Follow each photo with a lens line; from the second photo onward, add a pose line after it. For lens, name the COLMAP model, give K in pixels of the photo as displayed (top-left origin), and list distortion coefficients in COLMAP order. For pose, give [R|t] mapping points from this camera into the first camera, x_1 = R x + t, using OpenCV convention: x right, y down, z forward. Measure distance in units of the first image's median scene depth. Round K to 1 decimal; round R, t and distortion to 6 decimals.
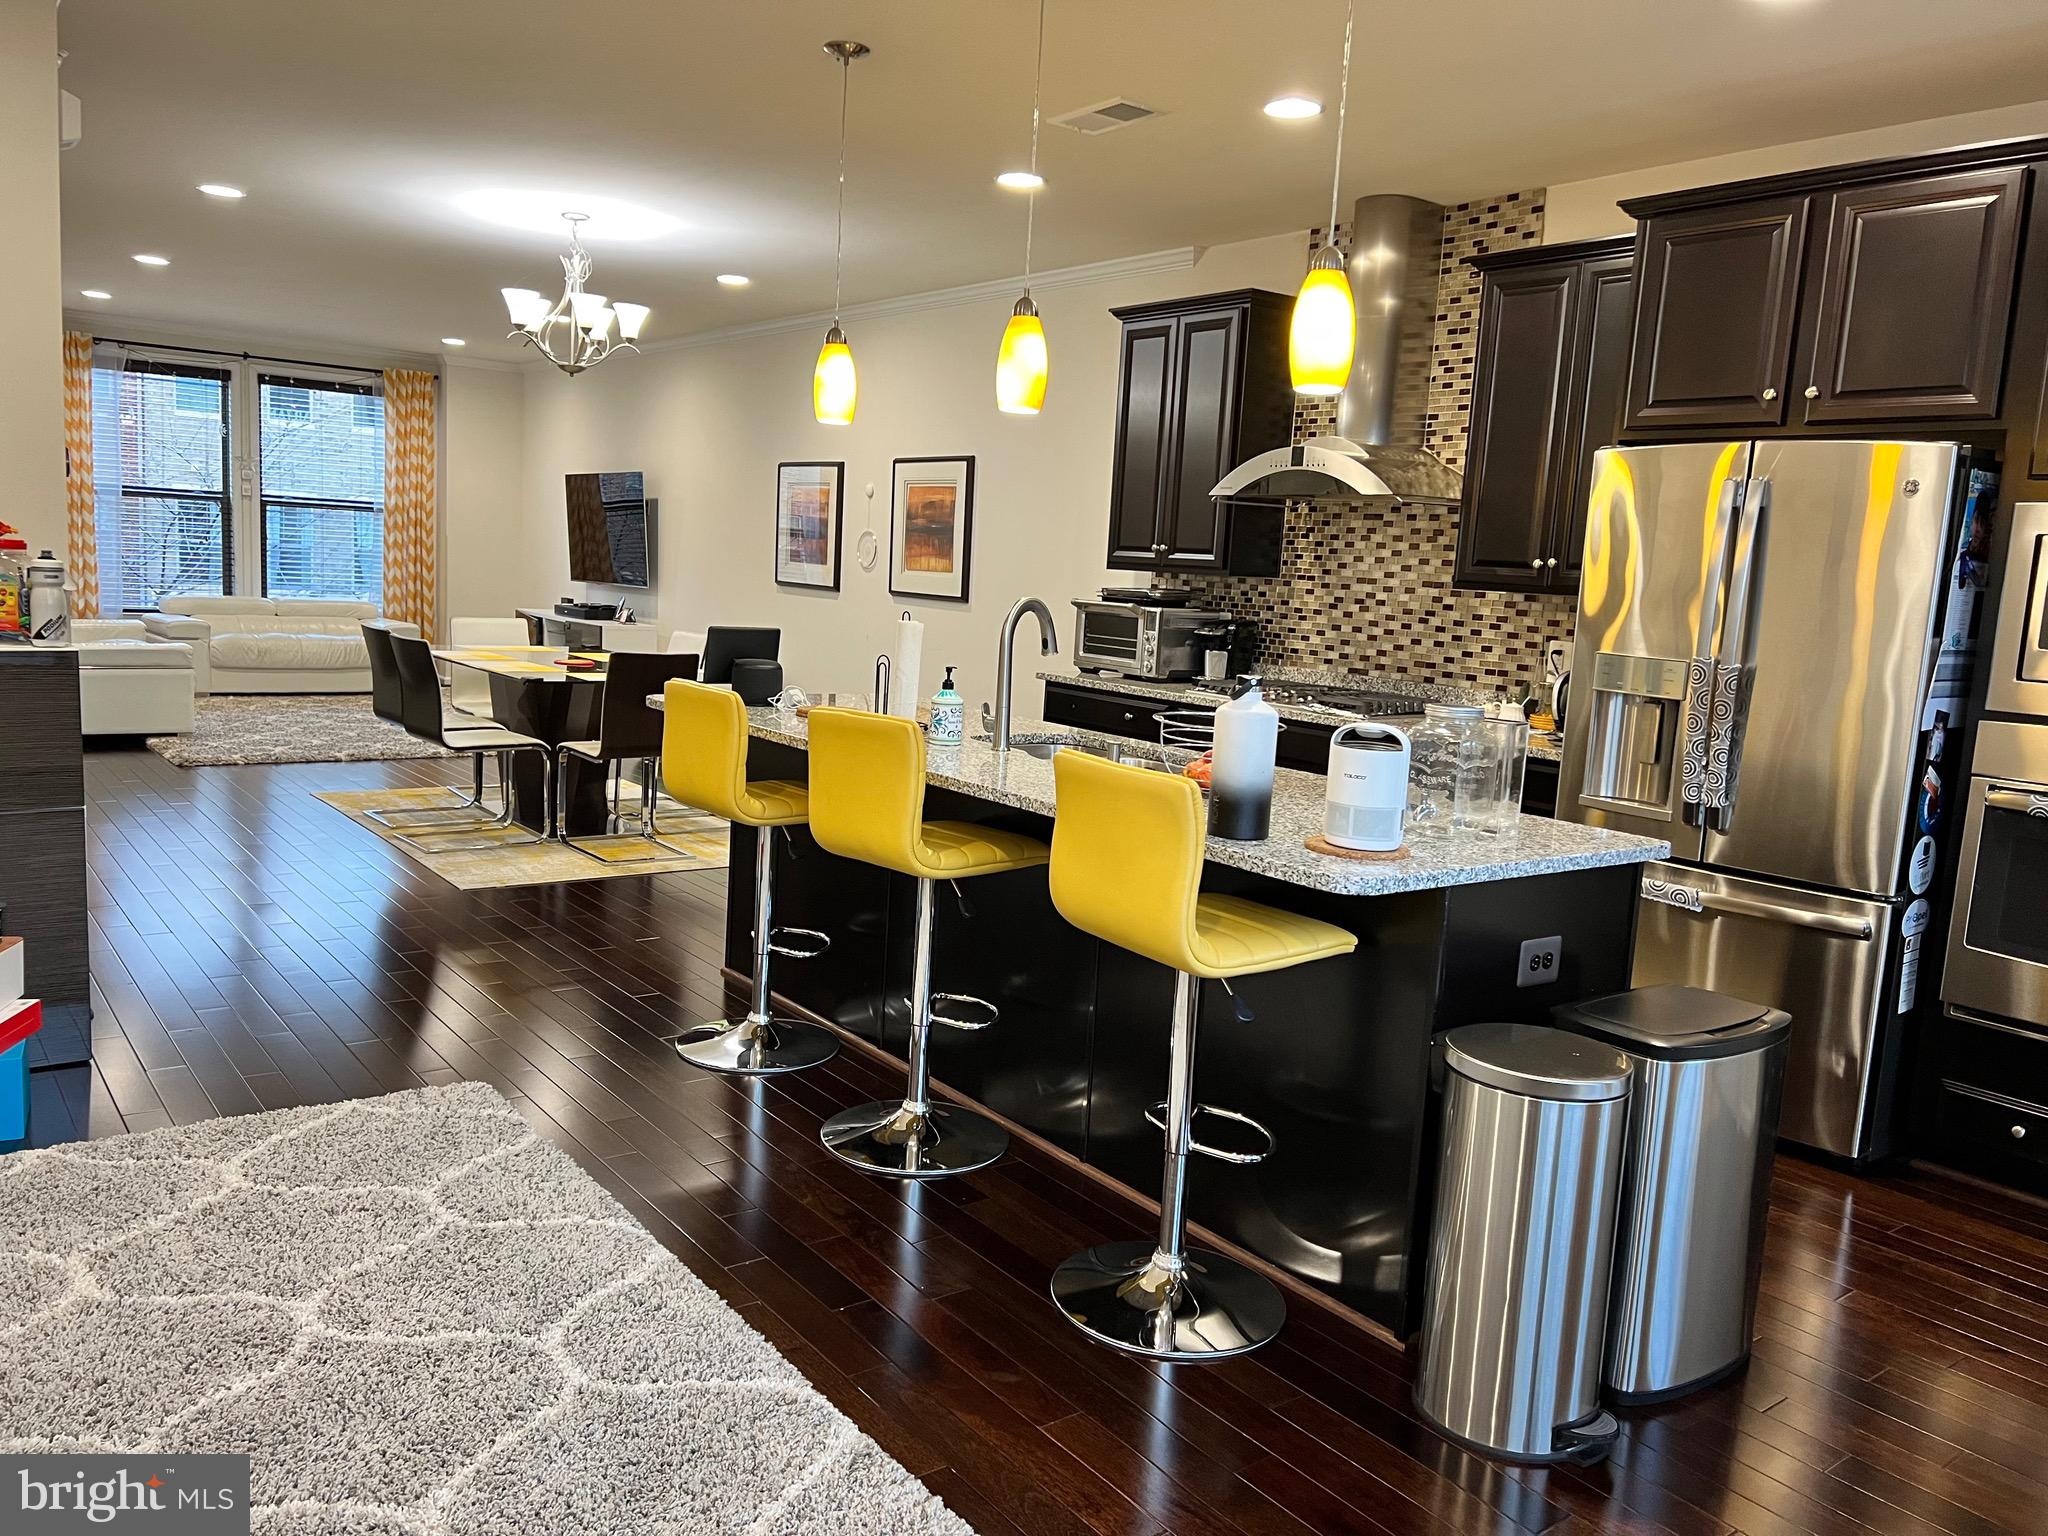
lens RADIAL K [[1512.4, 0, 1008.1], [0, 1512.4, 768.4], [0, 0, 1]] dist [0.063958, -0.071573]
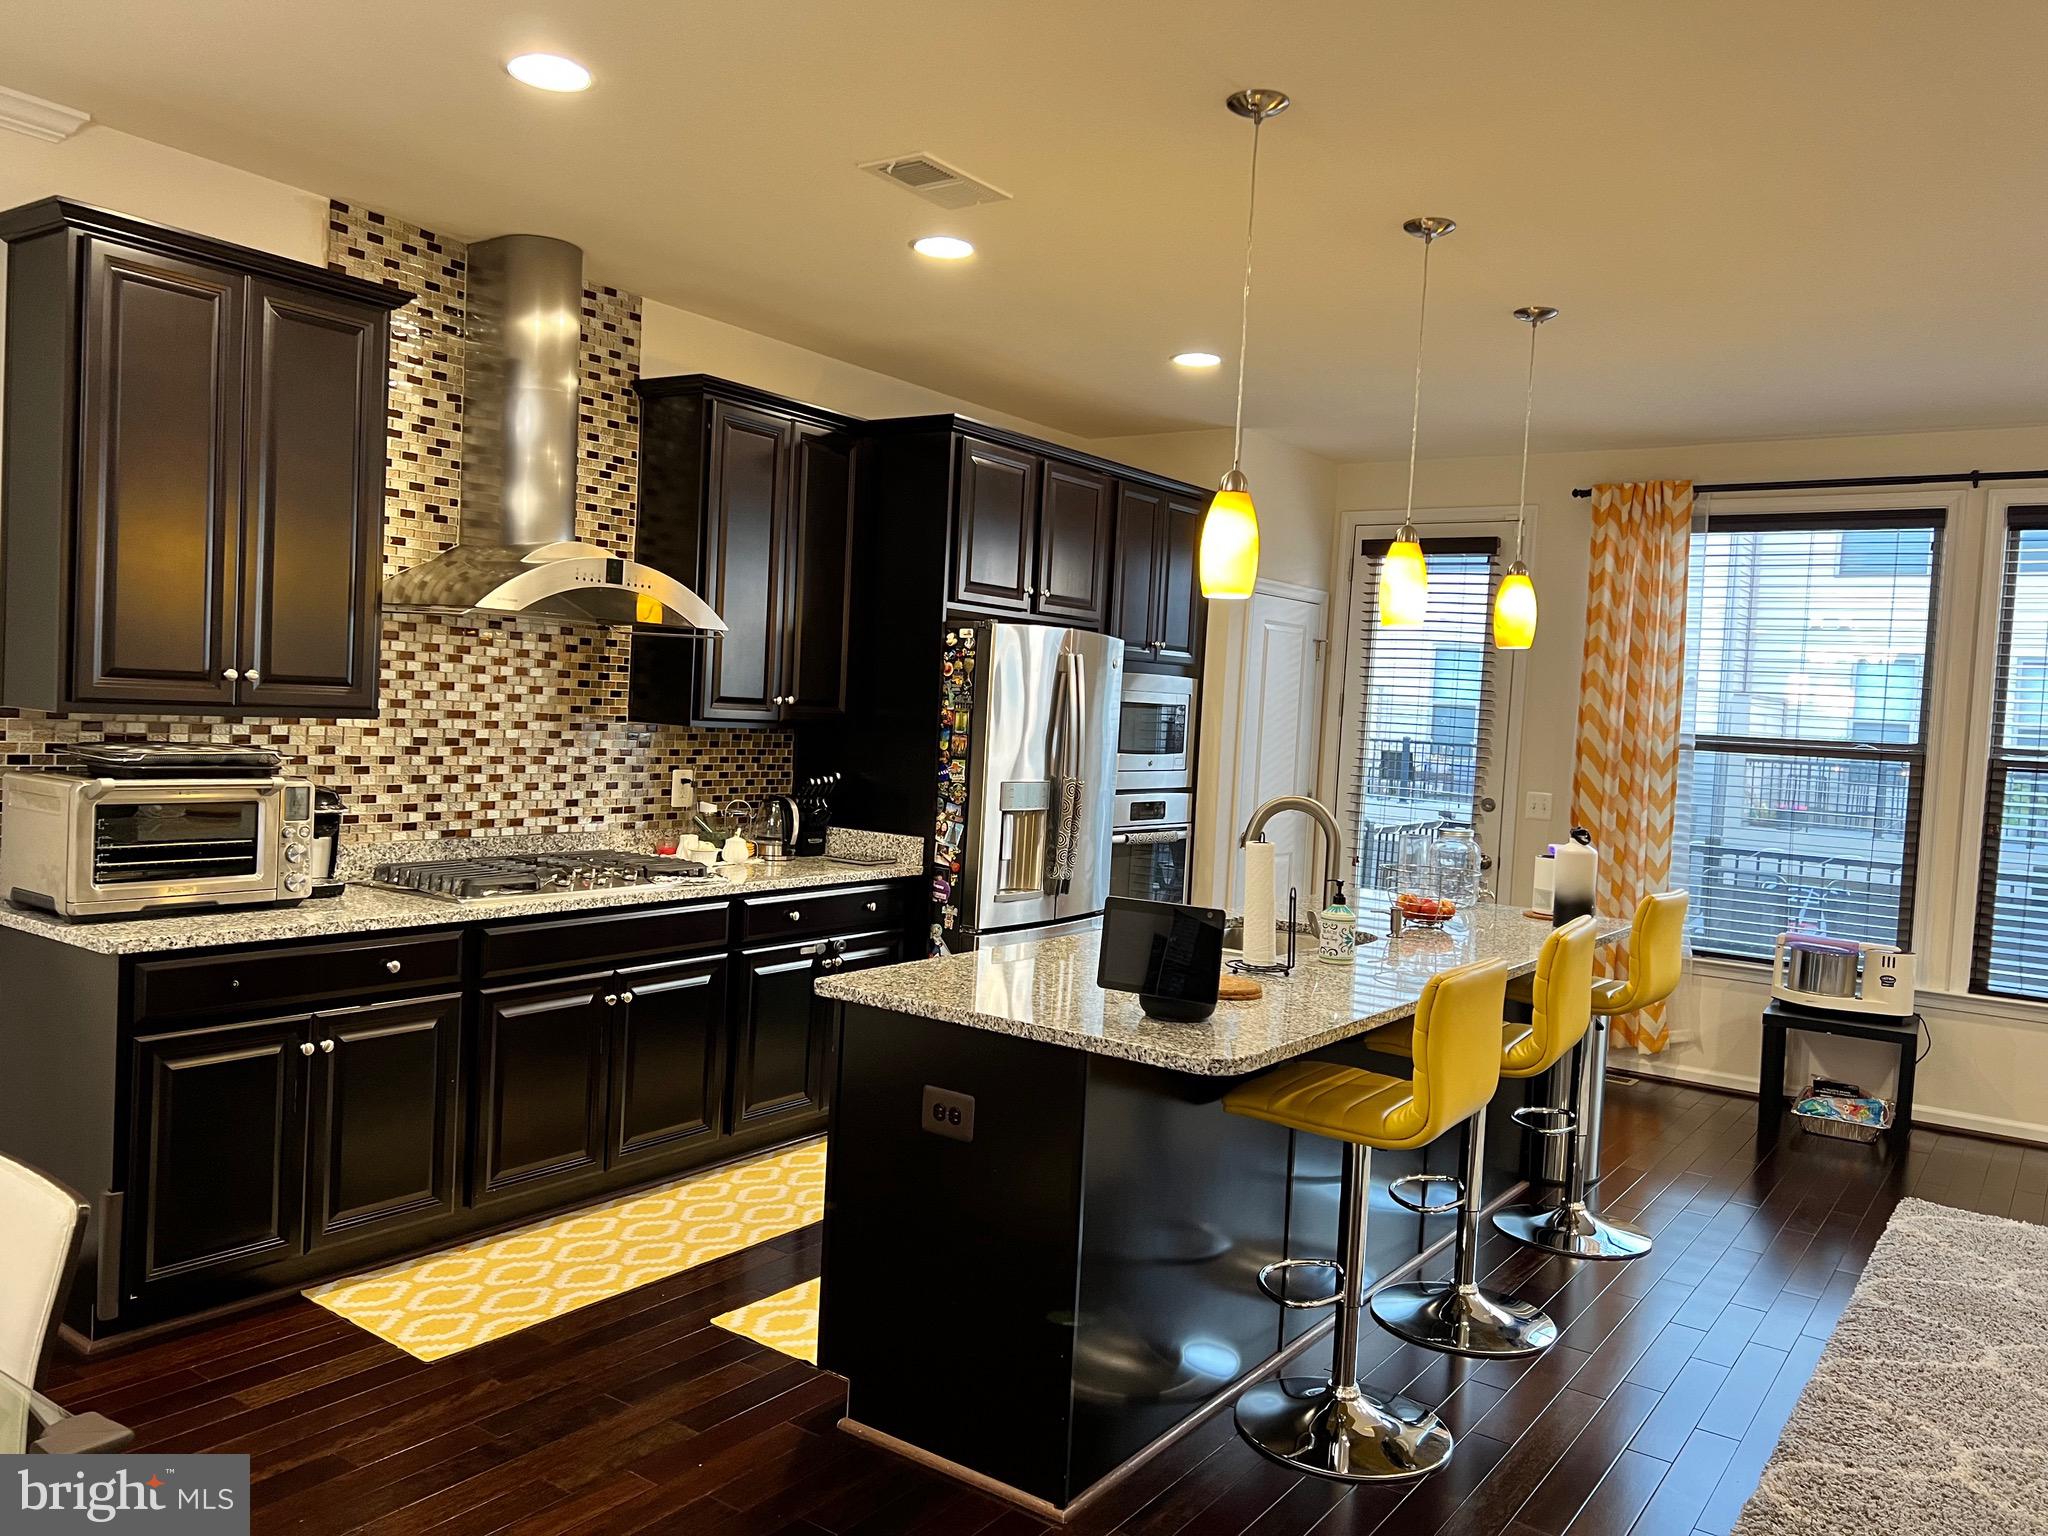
lens RADIAL K [[1534.0, 0, 1012.9], [0, 1534.0, 770.2], [0, 0, 1]] dist [0.057143, -0.066648]
pose [[-0.296320, -0.113408, 0.948332, -0.557132], [0.064446, 0.988288, 0.138324, -0.177438], [-0.952912, 0.102104, -0.285541, 0.920884]]
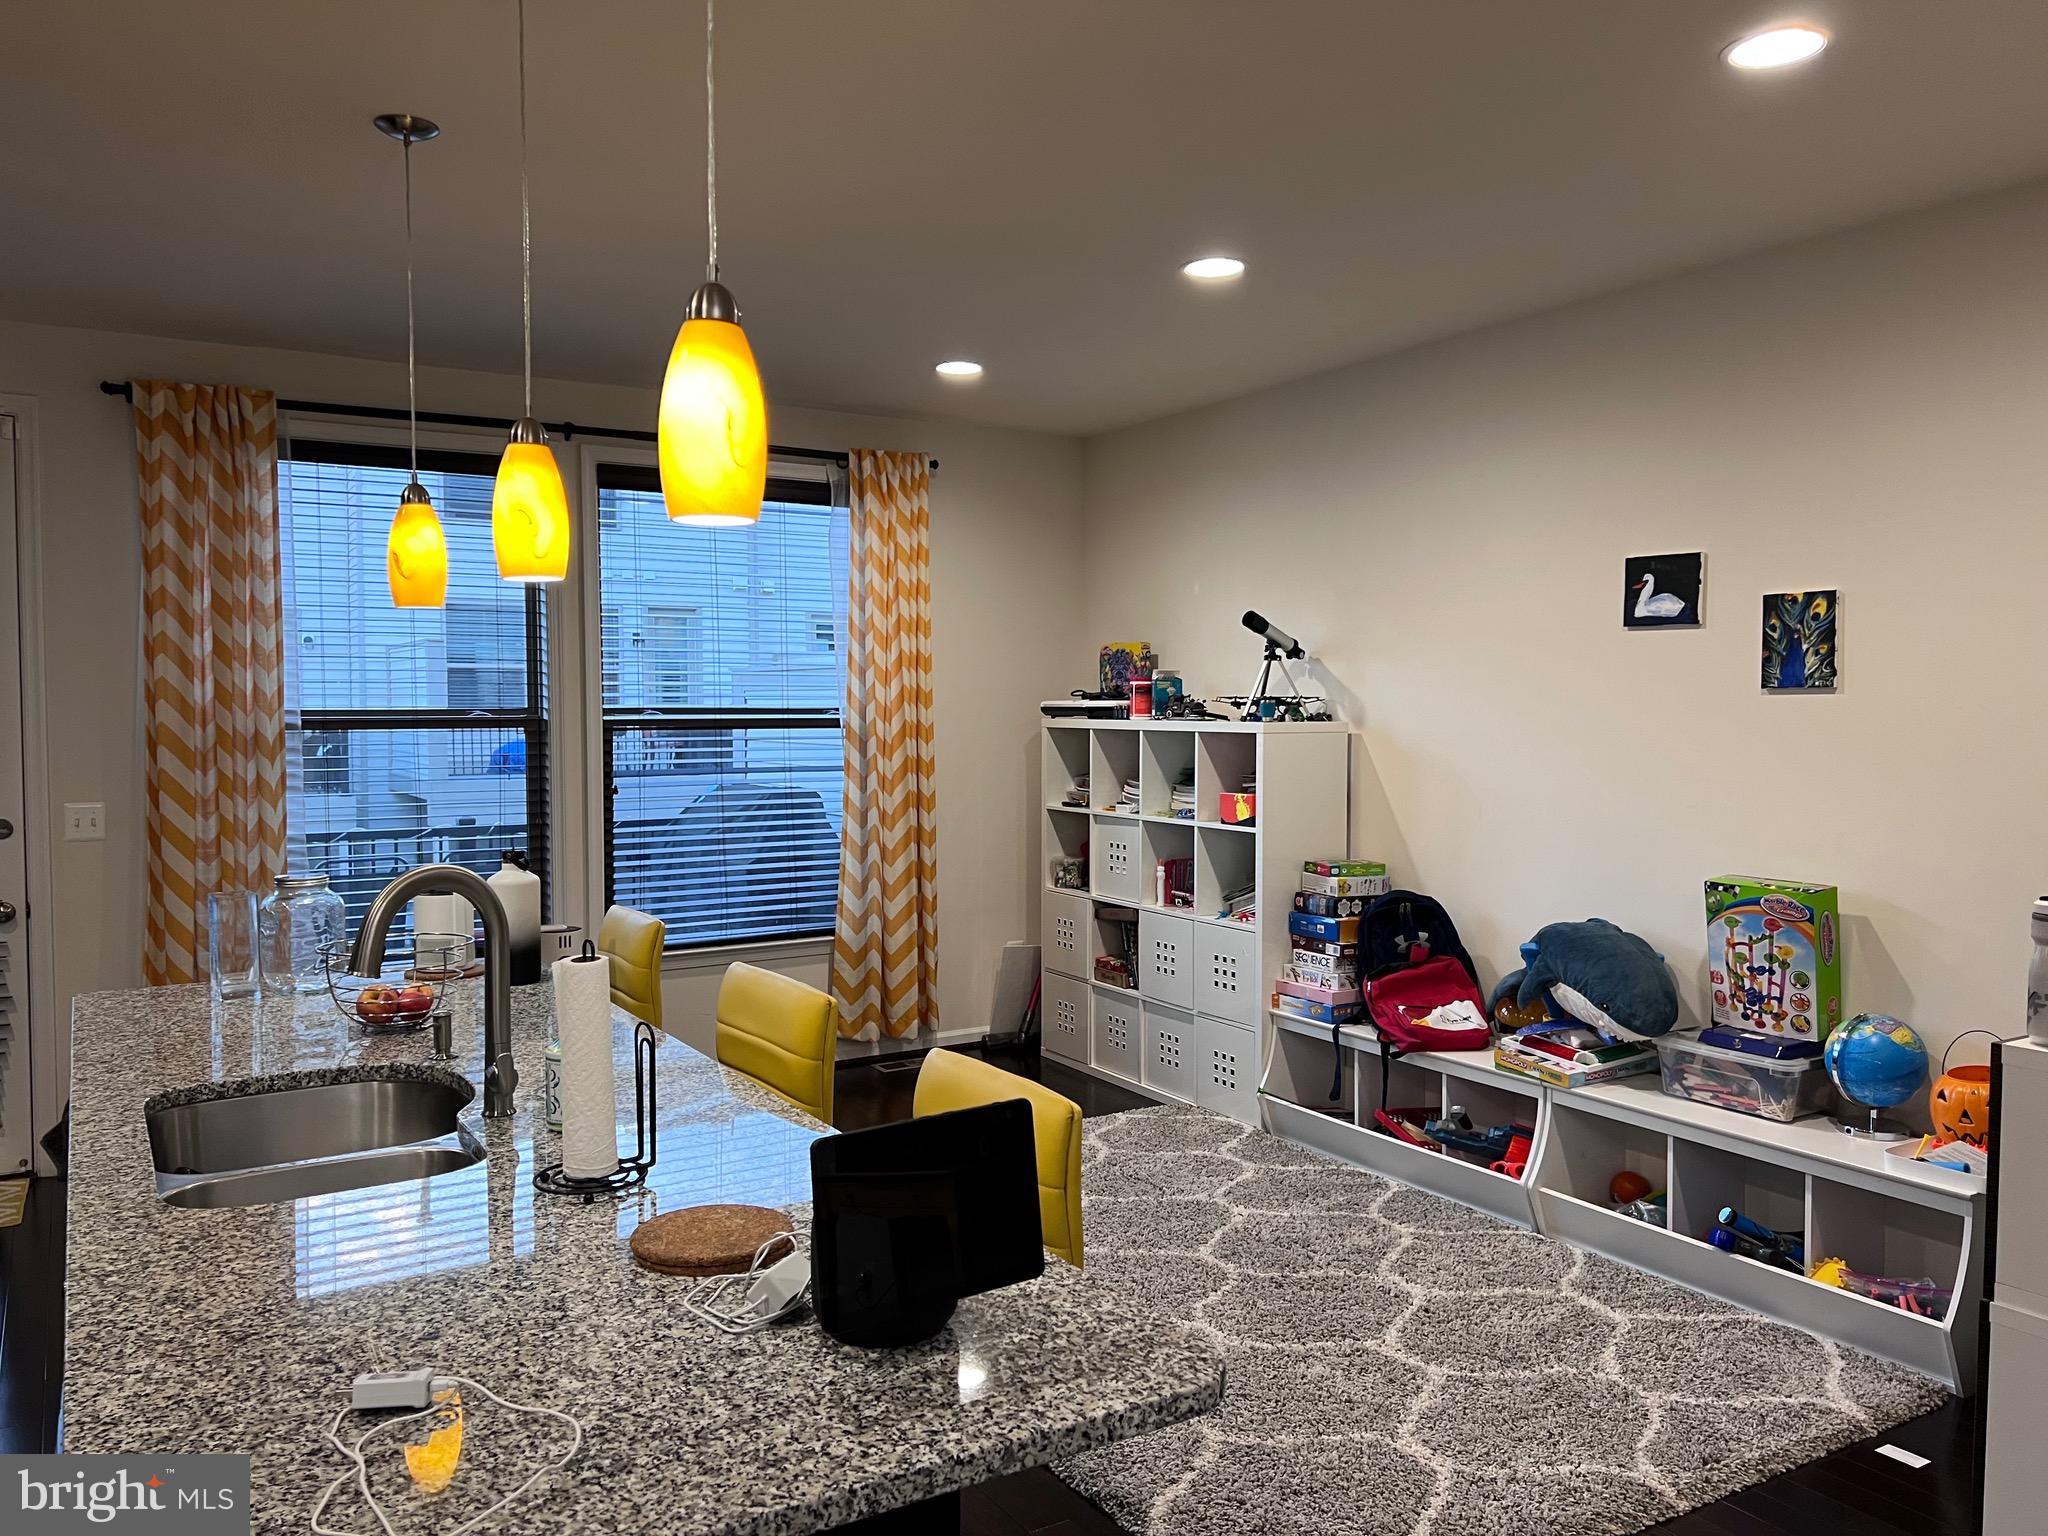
lens RADIAL K [[1523.8, 0, 1024.0], [0, 1523.8, 768.0], [0, 0, 1]] dist [0.076132, -0.083943]
pose [[-0.993438, -0.060648, 0.096968, -0.165665], [-0.041680, 0.981501, 0.186865, -0.169969], [-0.106507, 0.181597, -0.977588, 0.970669]]
